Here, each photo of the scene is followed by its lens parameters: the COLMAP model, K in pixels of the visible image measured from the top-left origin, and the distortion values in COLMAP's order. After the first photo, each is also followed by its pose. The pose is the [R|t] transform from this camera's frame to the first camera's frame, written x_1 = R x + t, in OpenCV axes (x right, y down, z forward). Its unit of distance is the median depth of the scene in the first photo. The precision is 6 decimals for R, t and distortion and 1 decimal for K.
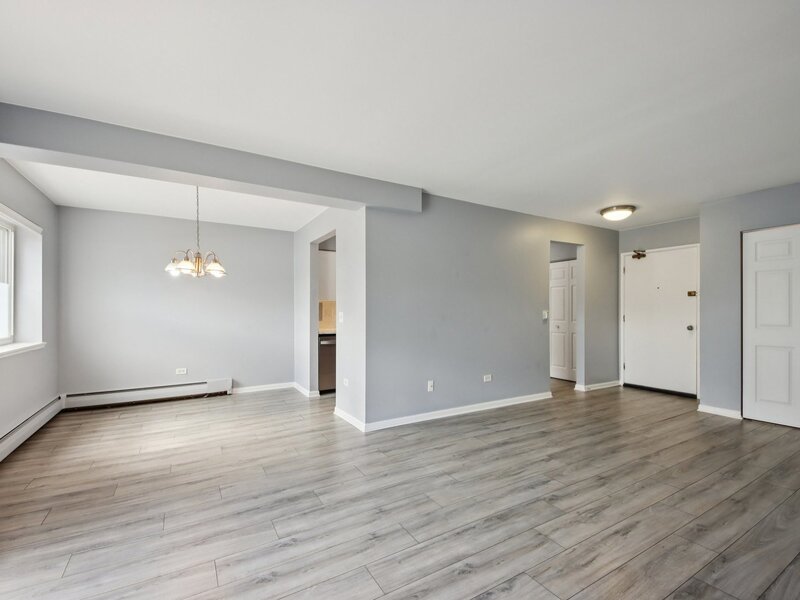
lens RADIAL K [[348.7, 0, 389.7], [0, 348.7, 299.7], [0, 0, 1]] dist [0.014524, -0.000712]
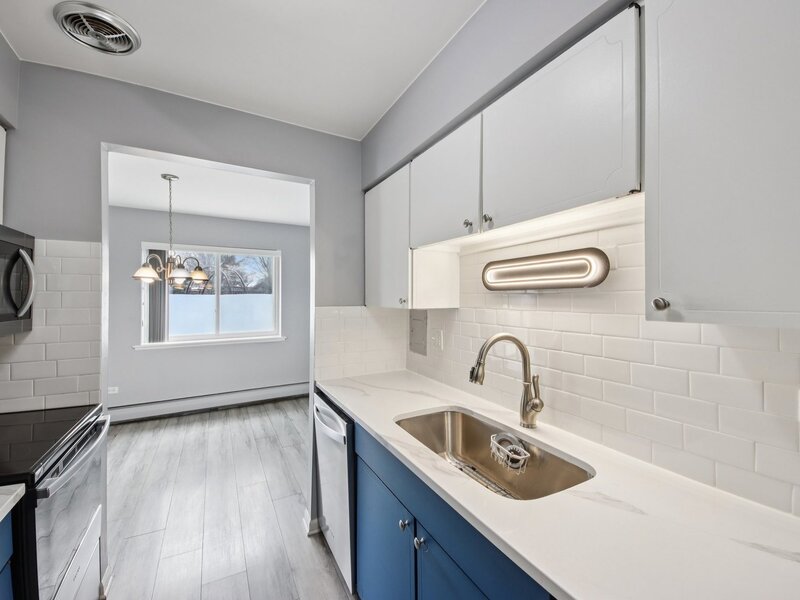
lens RADIAL K [[340.4, 0, 399.7], [0, 340.4, 295.2], [0, 0, 1]] dist [0.078405, -0.034211]
pose [[-0.016526, -0.001479, -0.999862, 0.247274], [0.024367, 0.999701, -0.001881, -0.019592], [0.999566, -0.024394, -0.016485, 1.191431]]
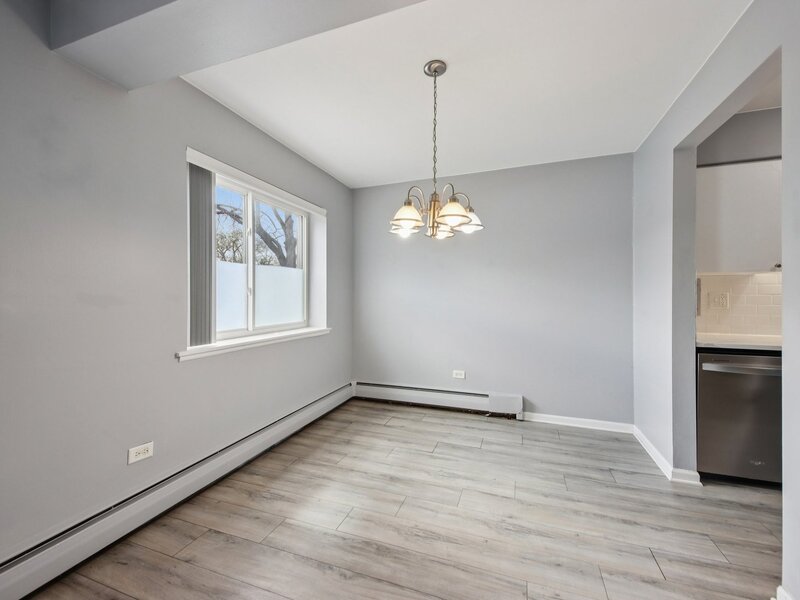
lens RADIAL K [[348.7, 0, 389.7], [0, 348.7, 299.7], [0, 0, 1]] dist [0.014524, -0.000712]
pose [[0.642395, 0.009422, -0.766316, -0.117606], [0.024664, 0.999152, 0.032961, 0.013523], [0.765976, -0.040074, 0.641618, 0.433804]]
